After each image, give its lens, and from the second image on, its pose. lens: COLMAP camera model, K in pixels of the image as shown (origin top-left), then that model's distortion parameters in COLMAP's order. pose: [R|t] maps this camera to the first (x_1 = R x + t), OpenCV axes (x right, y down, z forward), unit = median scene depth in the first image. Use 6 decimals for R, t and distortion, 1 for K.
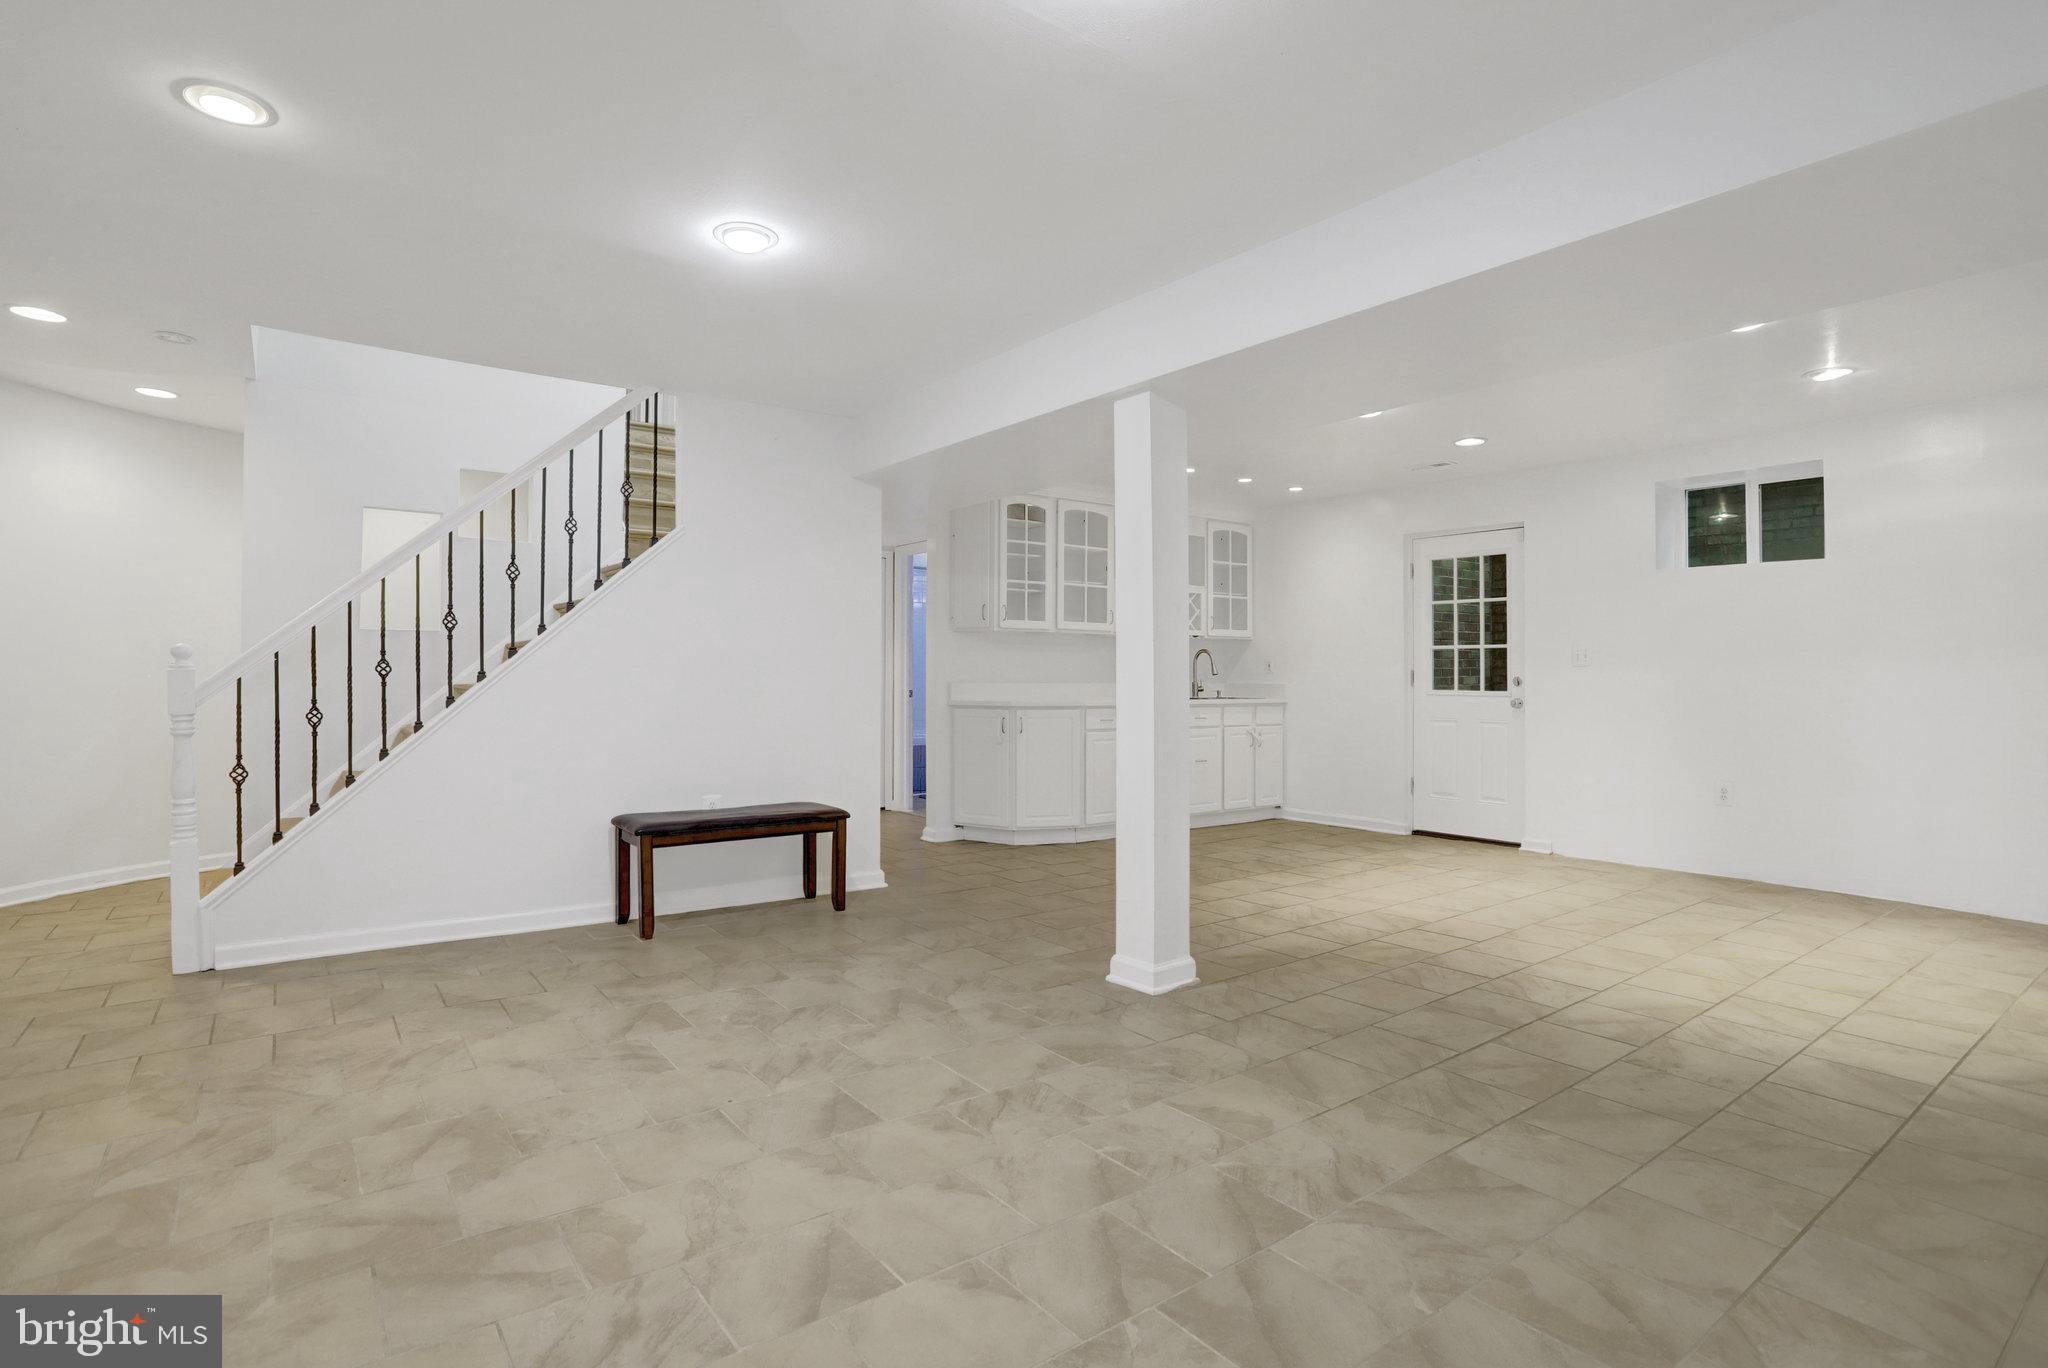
lens RADIAL K [[1017.2, 0, 1028.2], [0, 1017.2, 677.4], [0, 0, 1]] dist [-0.054720, 0.020837]
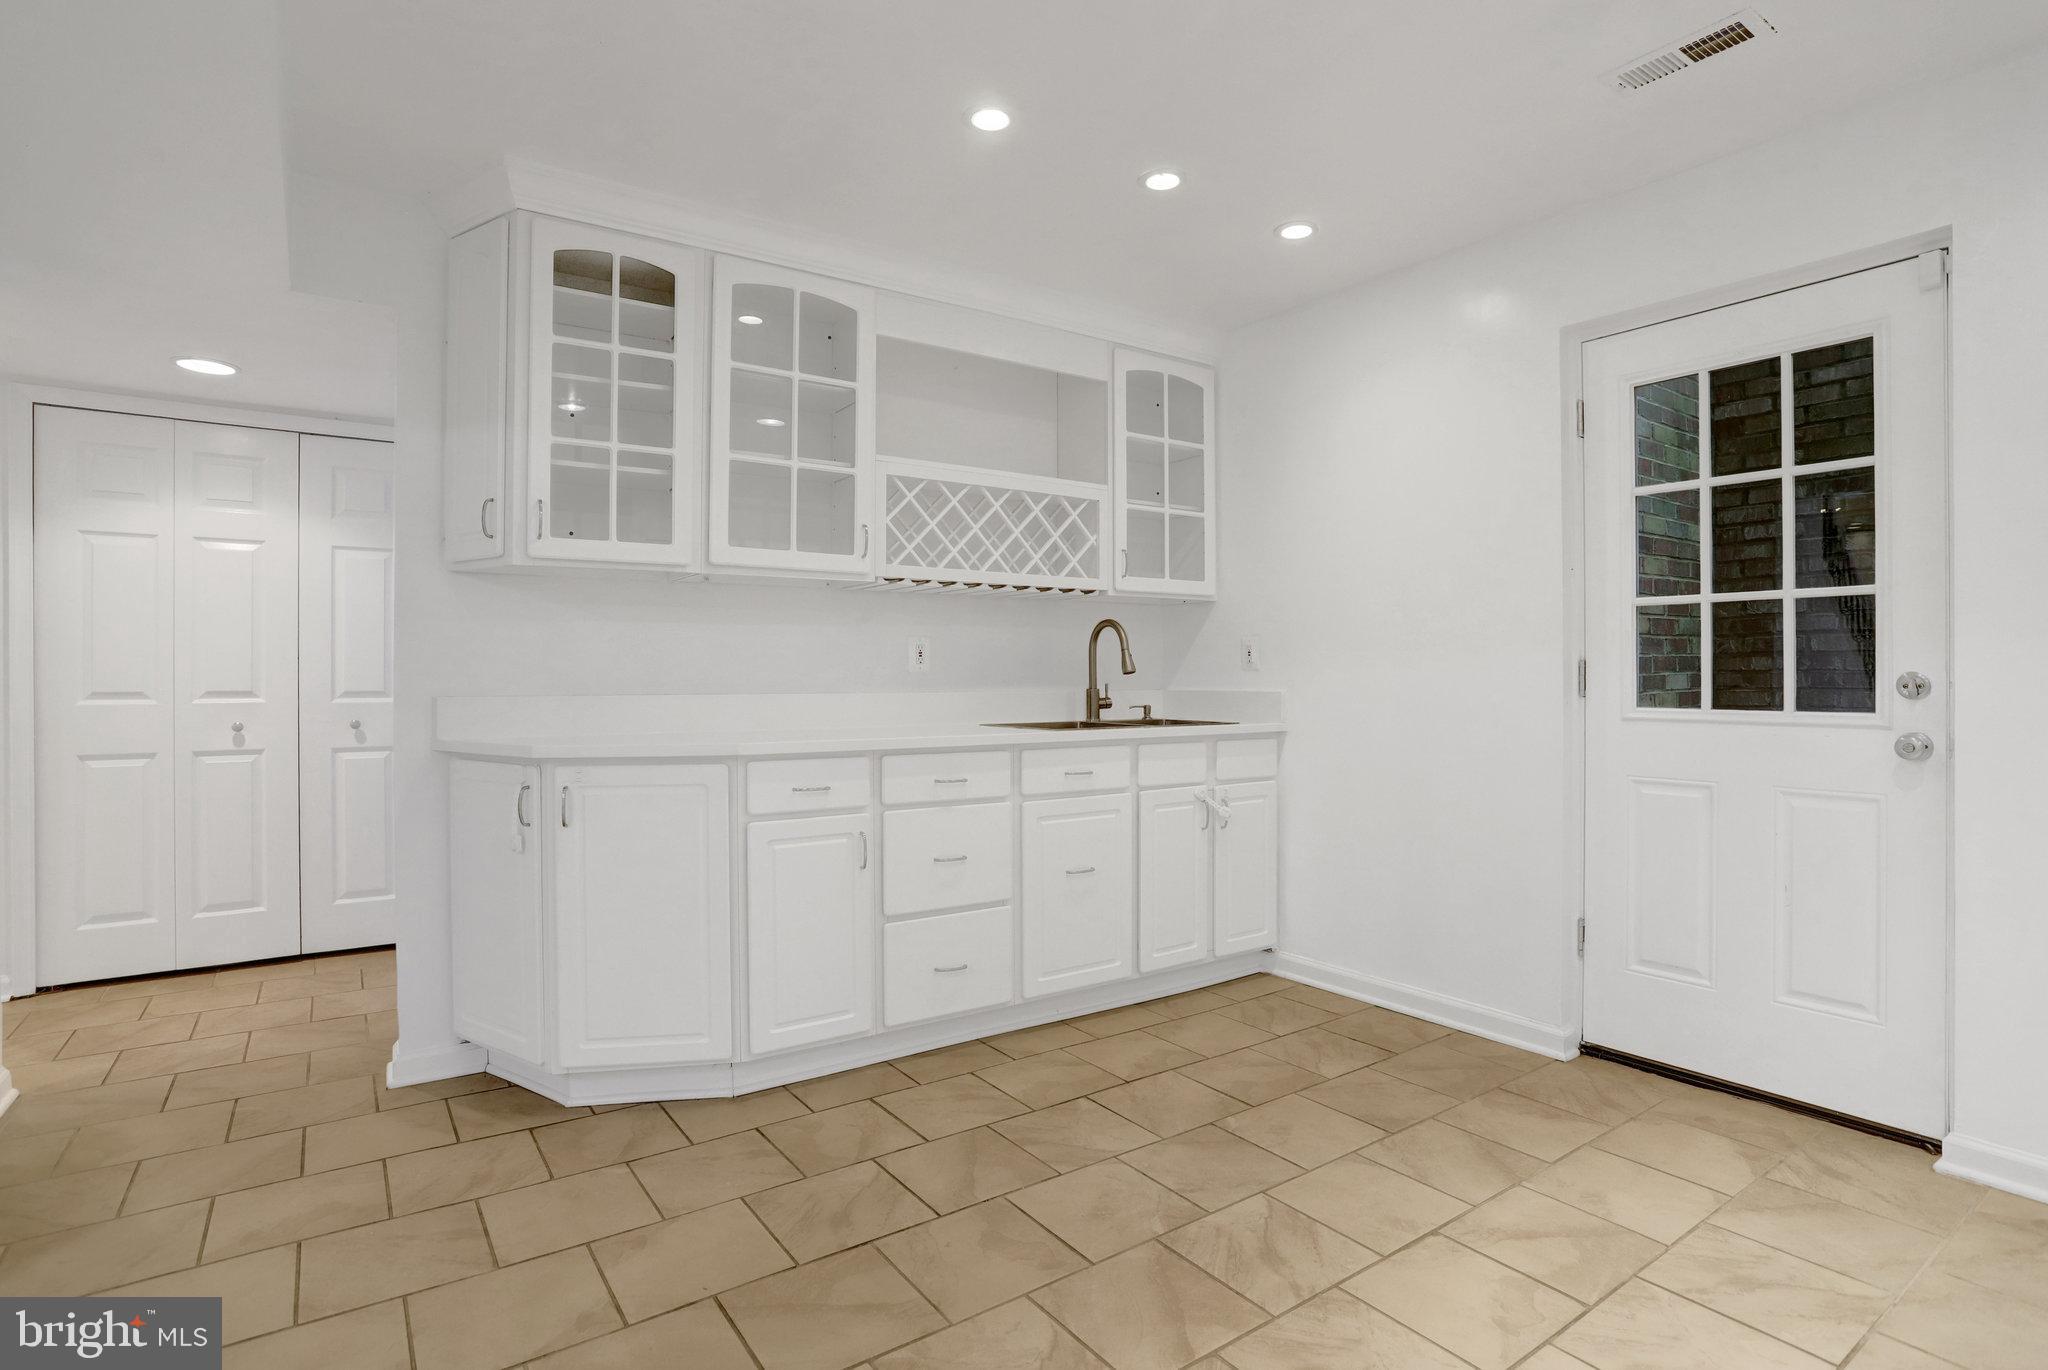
lens RADIAL K [[1017.2, 0, 1016.6], [0, 1017.2, 689.5], [0, 0, 1]] dist [-0.054720, 0.020837]
pose [[0.999006, -0.005796, -0.044187, 0.168602], [0.006237, 0.999932, 0.009856, -0.000055], [0.044127, -0.010121, 0.998975, 0.584651]]
